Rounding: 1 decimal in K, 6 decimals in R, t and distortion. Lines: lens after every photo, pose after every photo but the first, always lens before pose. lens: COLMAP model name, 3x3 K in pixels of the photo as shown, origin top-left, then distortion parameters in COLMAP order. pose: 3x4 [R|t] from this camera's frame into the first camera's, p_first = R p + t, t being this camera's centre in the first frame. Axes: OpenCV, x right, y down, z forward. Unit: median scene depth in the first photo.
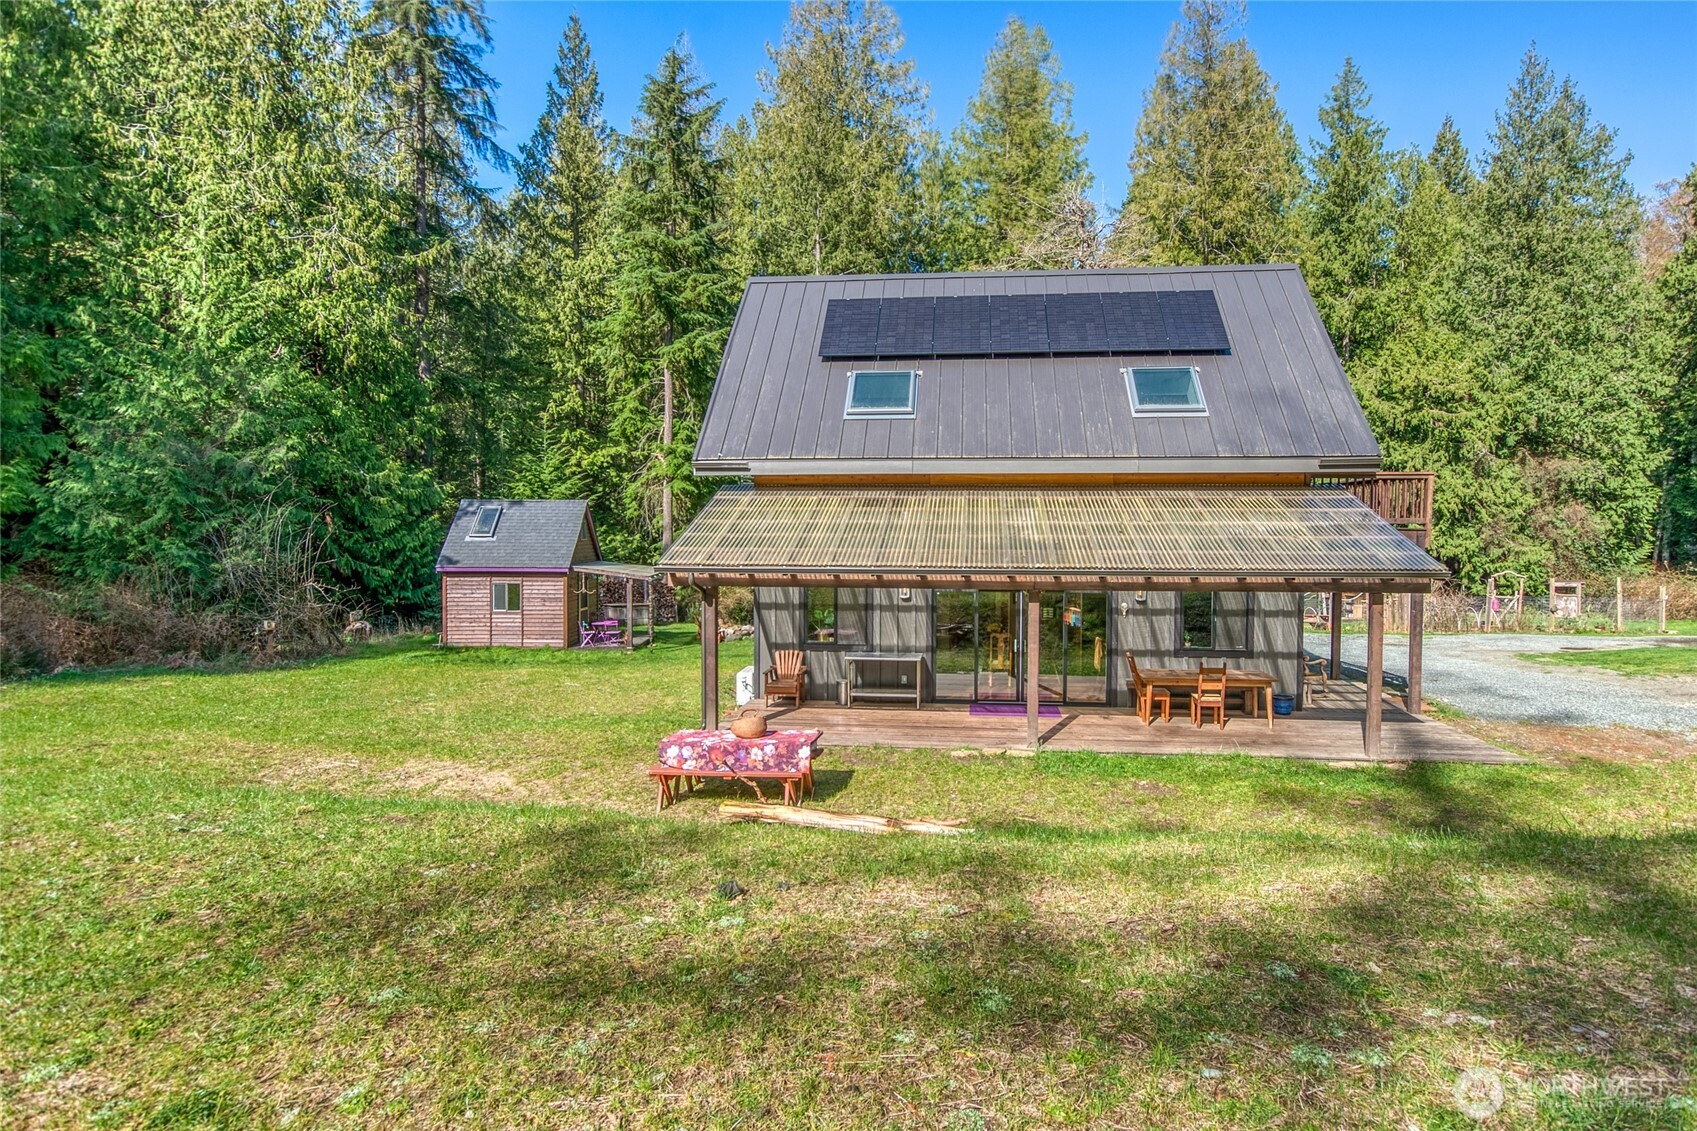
lens RADIAL K [[943.6, 0, 848.5], [0, 943.6, 565.5], [0, 0, 1]] dist [-0.000803, -0.000077]
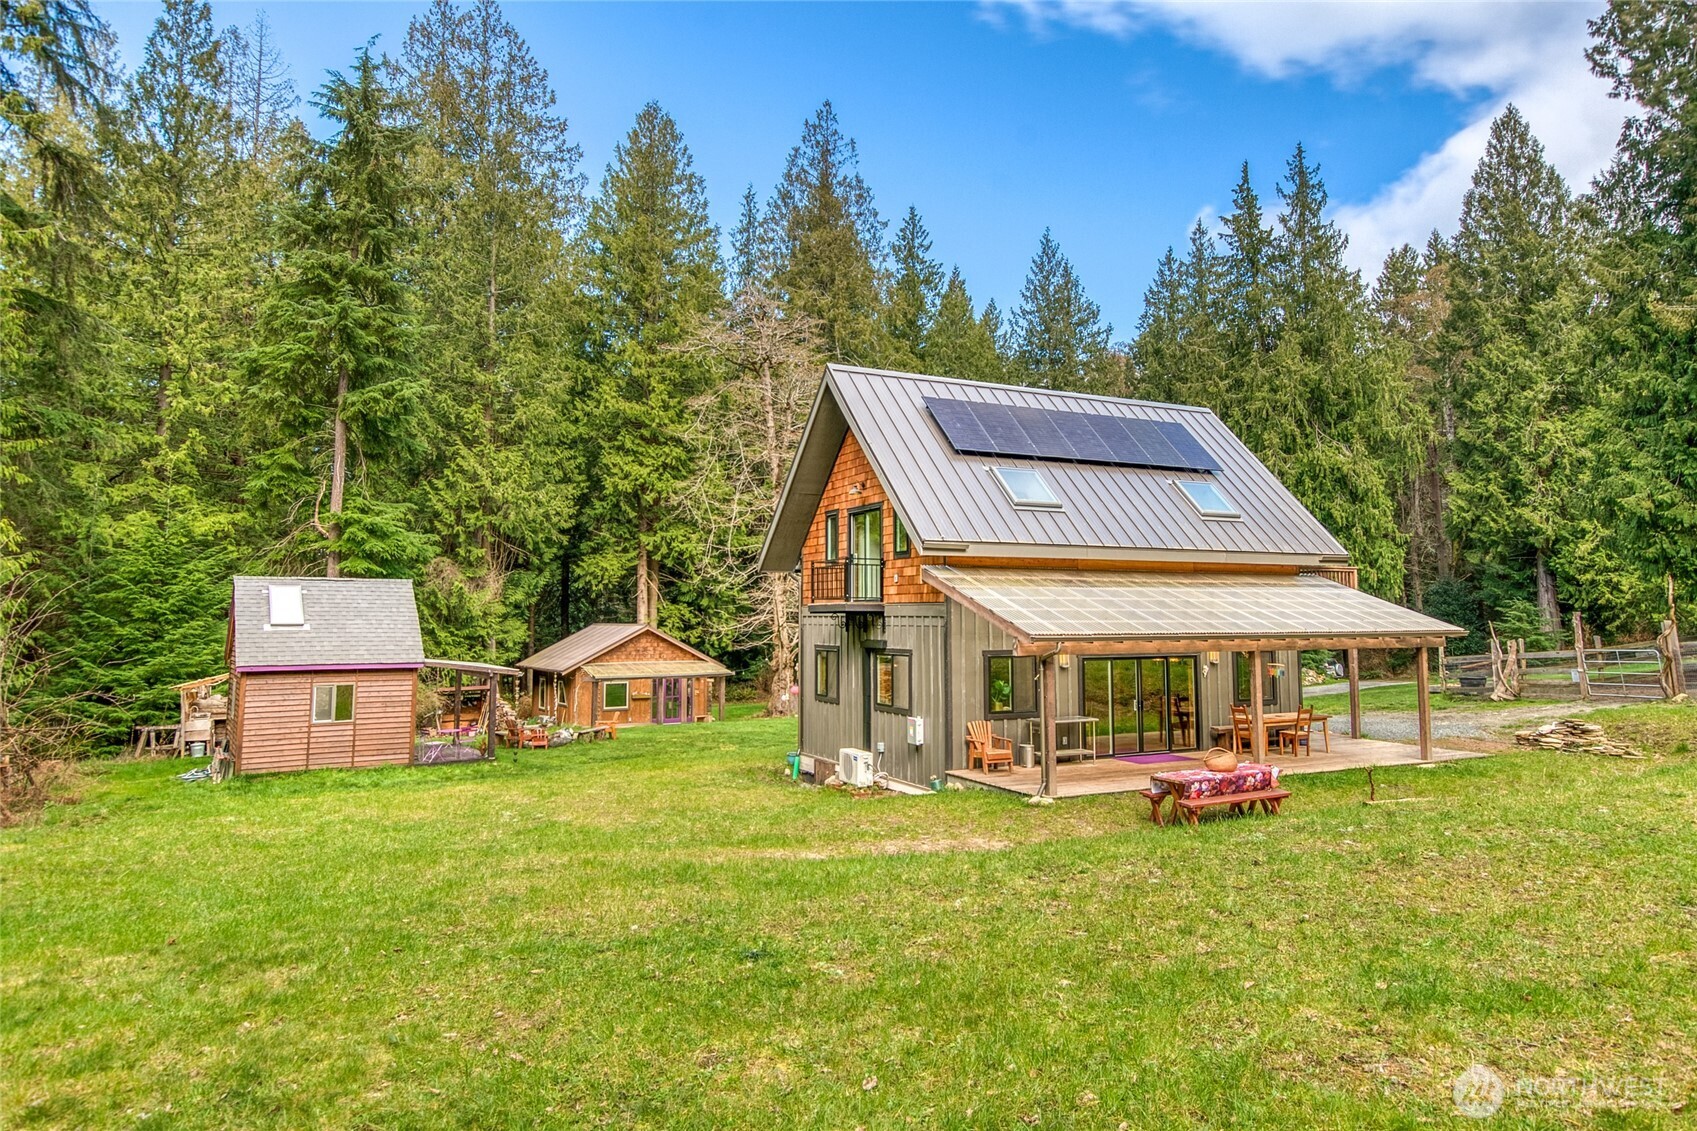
lens RADIAL K [[1042.9, 0, 847.3], [0, 1042.9, 550.8], [0, 0, 1]] dist [0.004018, 0.001543]
pose [[0.838909, 0.031298, 0.543371, -0.471656], [0.029609, 0.994243, -0.102980, 0.009634], [-0.543465, 0.102480, 0.833153, 0.045118]]
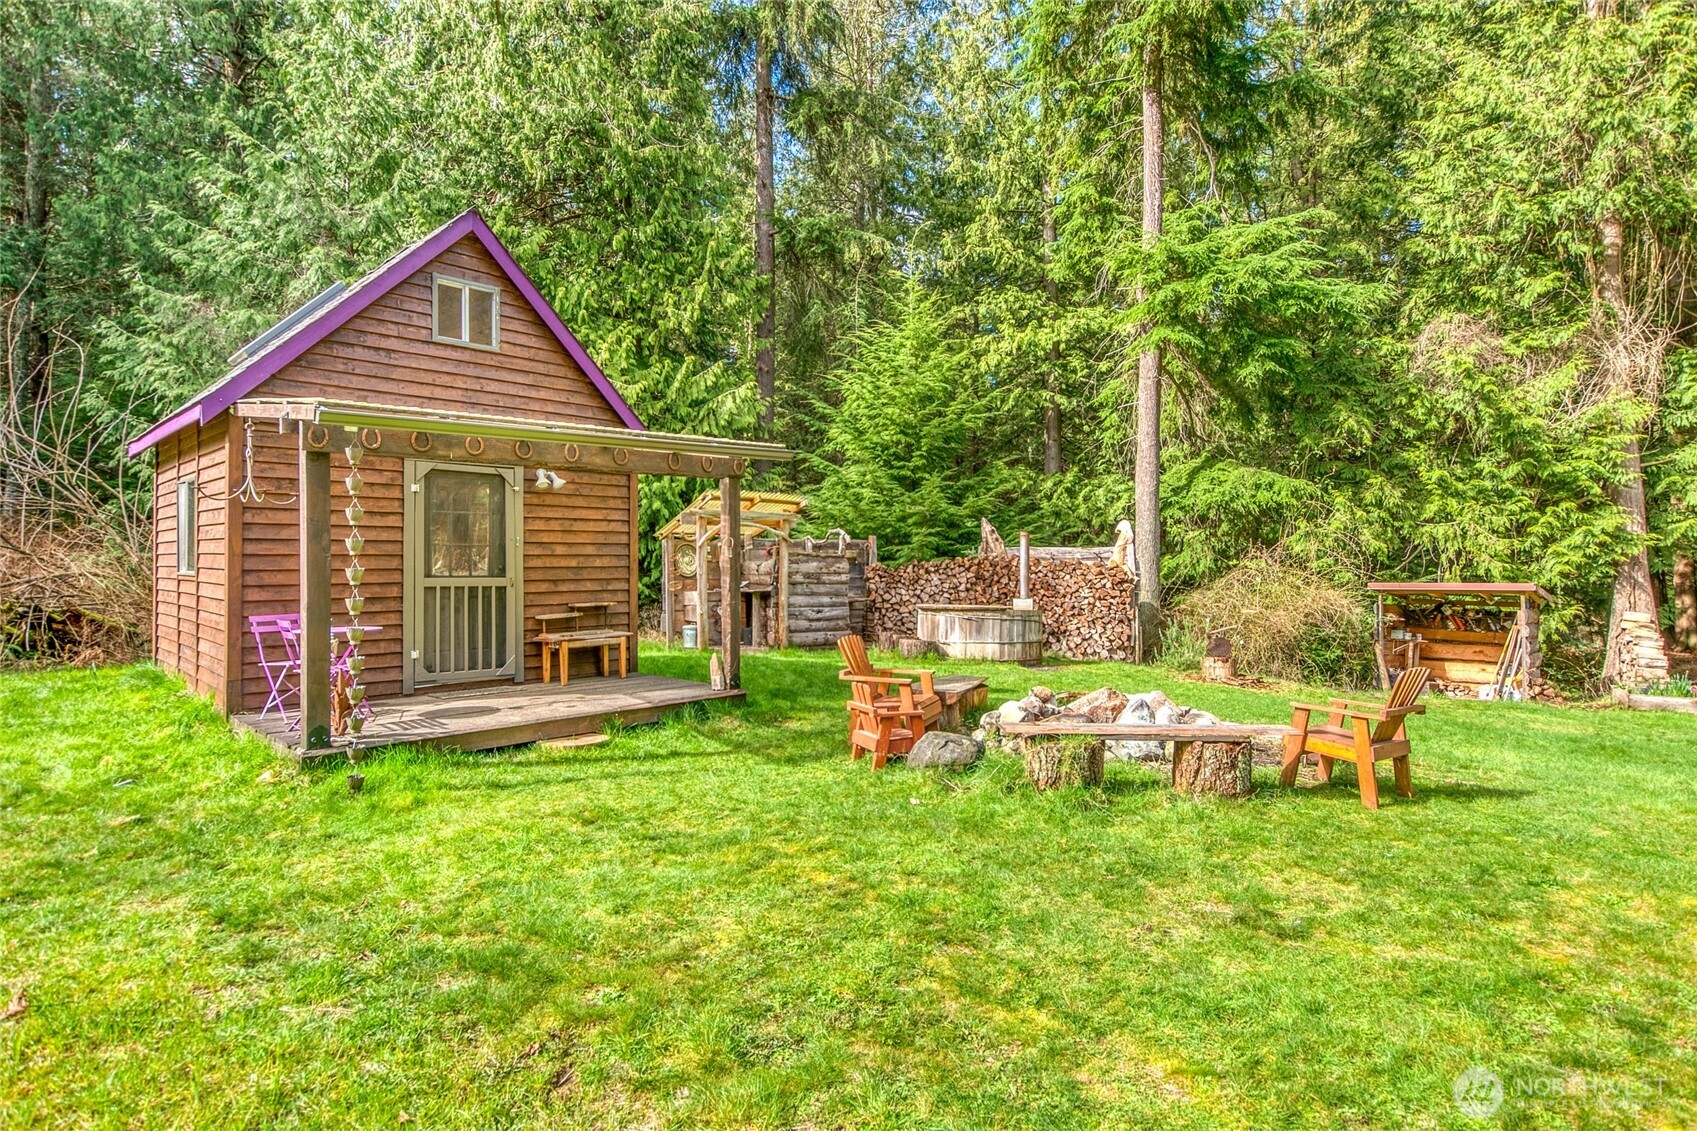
lens RADIAL K [[866.8, 0, 848.5], [0, 866.8, 565.5], [0, 0, 1]] dist [-0.003905, -0.000128]
pose [[0.701861, 0.001537, -0.712312, 0.005375], [-0.029959, 0.999176, -0.027364, 0.047176], [0.711683, 0.040547, 0.701329, 0.951212]]
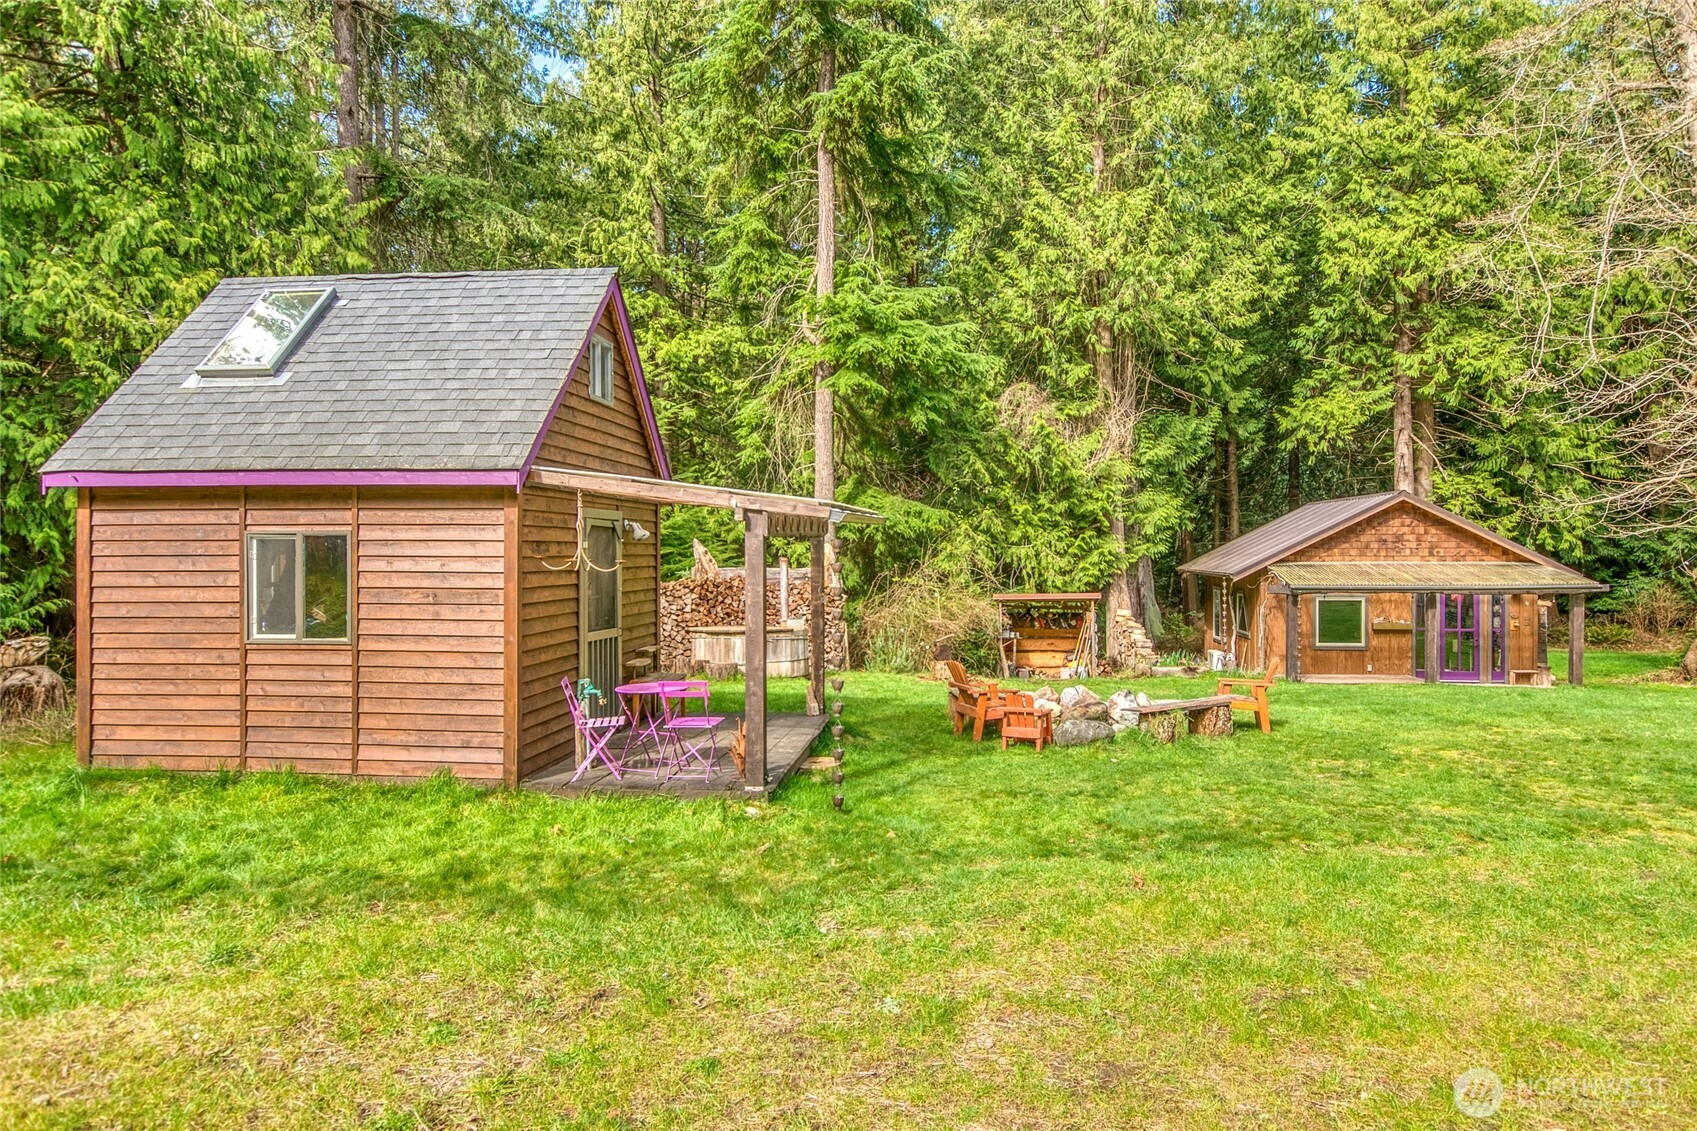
lens RADIAL K [[1042.9, 0, 847.3], [0, 1042.9, 550.8], [0, 0, 1]] dist [0.004018, 0.001543]
pose [[0.991813, -0.007399, -0.127488, -0.169727], [0.001441, 0.998905, -0.046758, 0.037048], [0.127694, 0.046191, 0.990737, 0.719553]]
